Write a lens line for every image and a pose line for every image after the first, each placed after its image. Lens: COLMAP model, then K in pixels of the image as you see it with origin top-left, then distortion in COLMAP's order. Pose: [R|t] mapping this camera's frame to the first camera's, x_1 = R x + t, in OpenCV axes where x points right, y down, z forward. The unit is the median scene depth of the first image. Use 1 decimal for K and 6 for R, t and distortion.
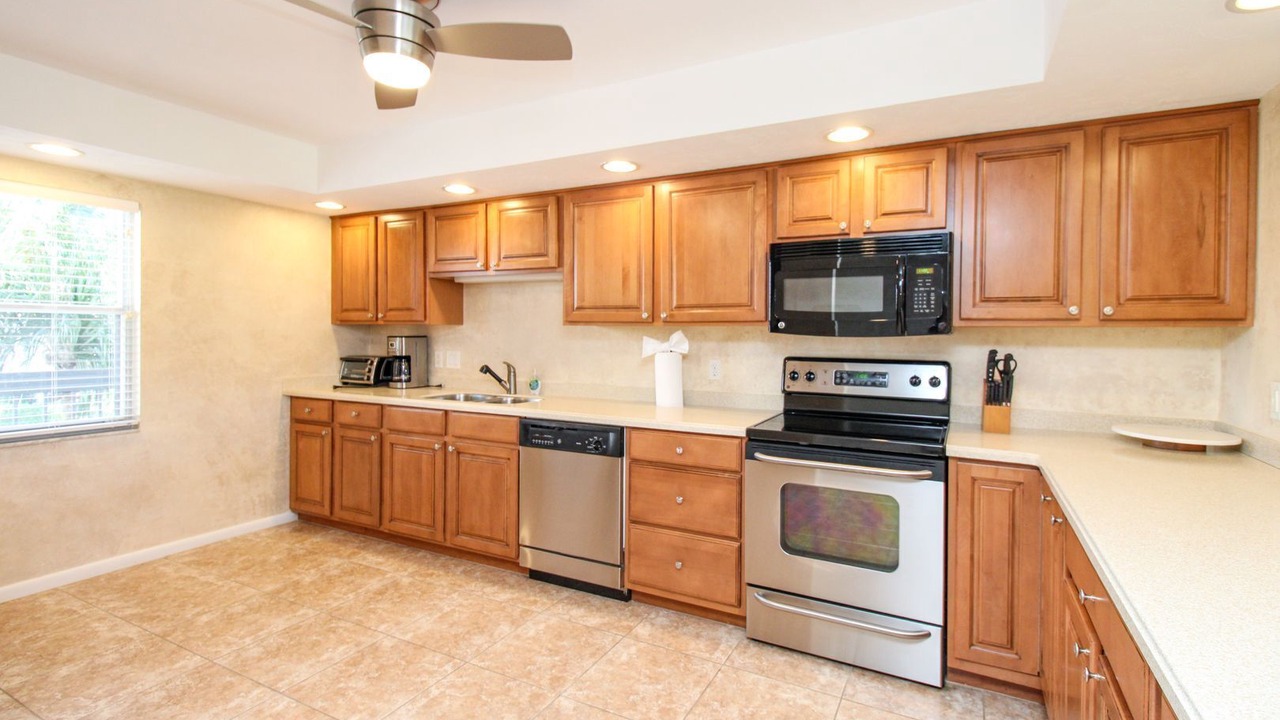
lens RADIAL K [[589.3, 0, 659.9], [0, 589.3, 338.1], [0, 0, 1]] dist [0.017116, -0.009514]
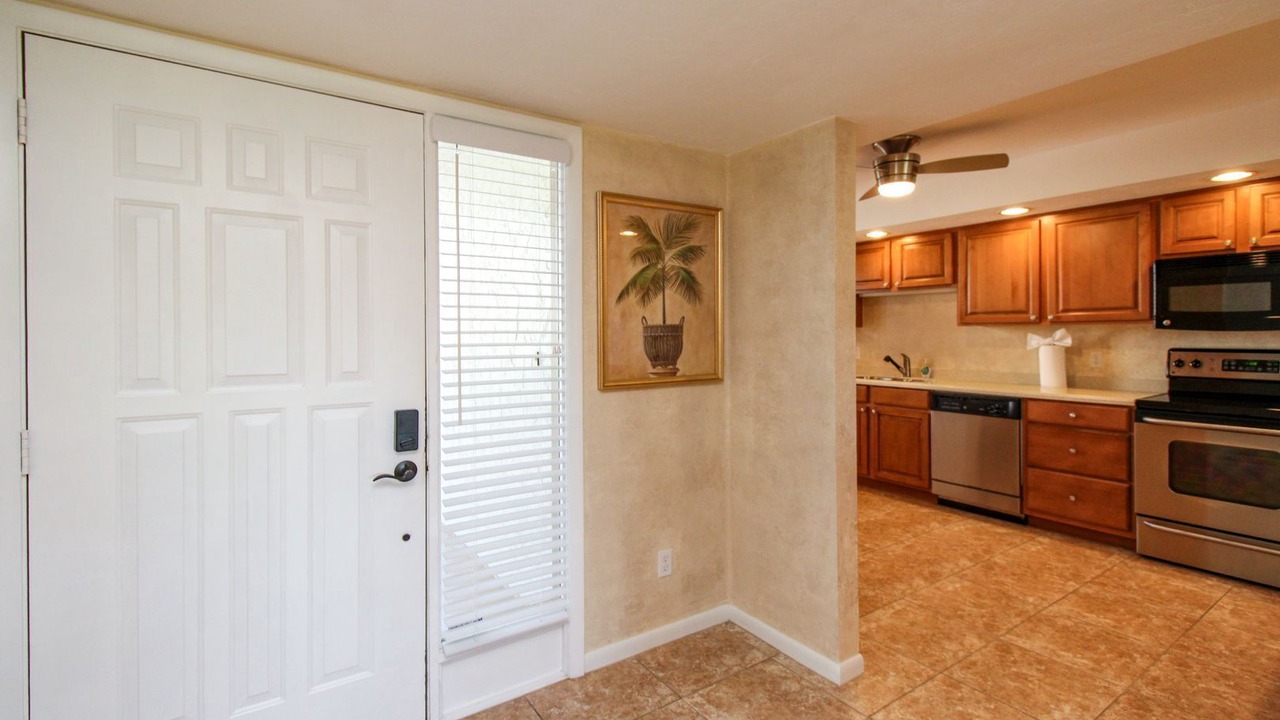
lens RADIAL K [[582.8, 0, 653.7], [0, 582.8, 338.4], [0, 0, 1]] dist [0.008868, -0.008099]
pose [[0.879469, -0.010189, -0.475848, -0.161721], [0.010207, 0.999945, -0.002546, 0.003274], [0.475847, -0.002617, 0.879524, -0.613771]]
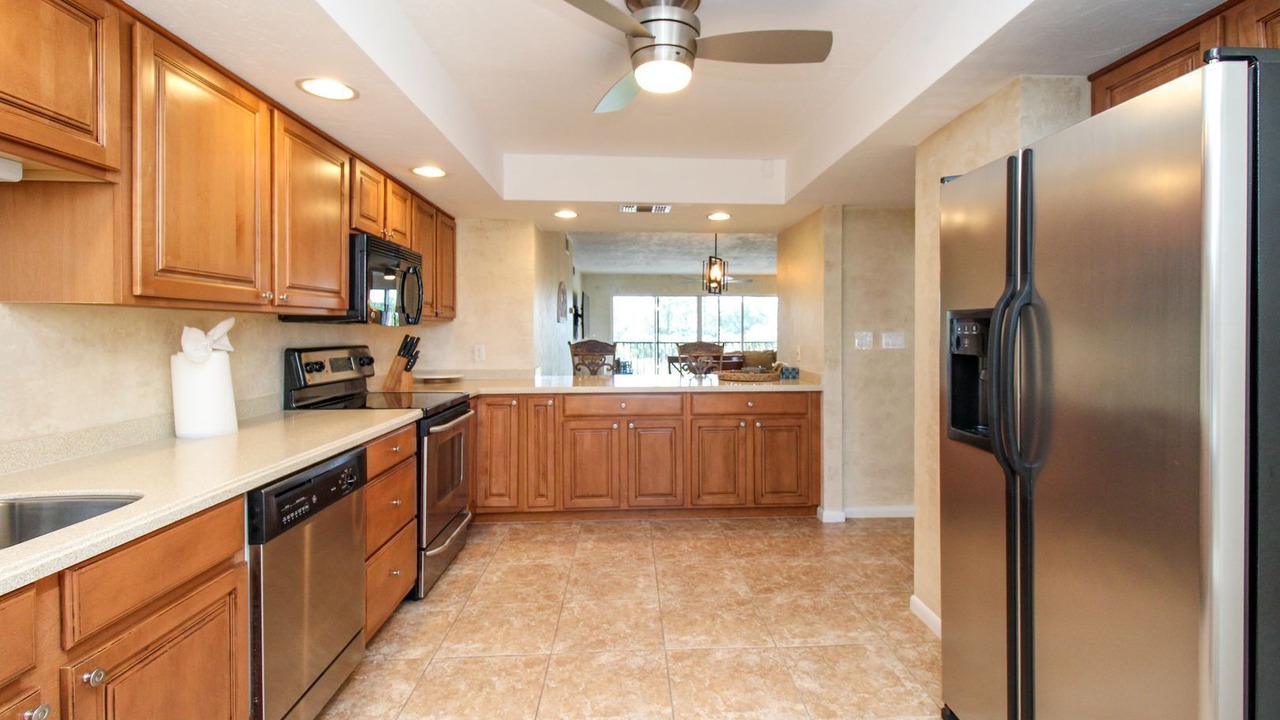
lens RADIAL K [[589.3, 0, 665.2], [0, 589.3, 338.3], [0, 0, 1]] dist [0.017116, -0.009514]
pose [[-0.513168, -0.018932, 0.858079, -0.891334], [0.003851, 0.999696, 0.024359, -0.004526], [-0.858279, 0.015804, -0.512939, 1.015769]]
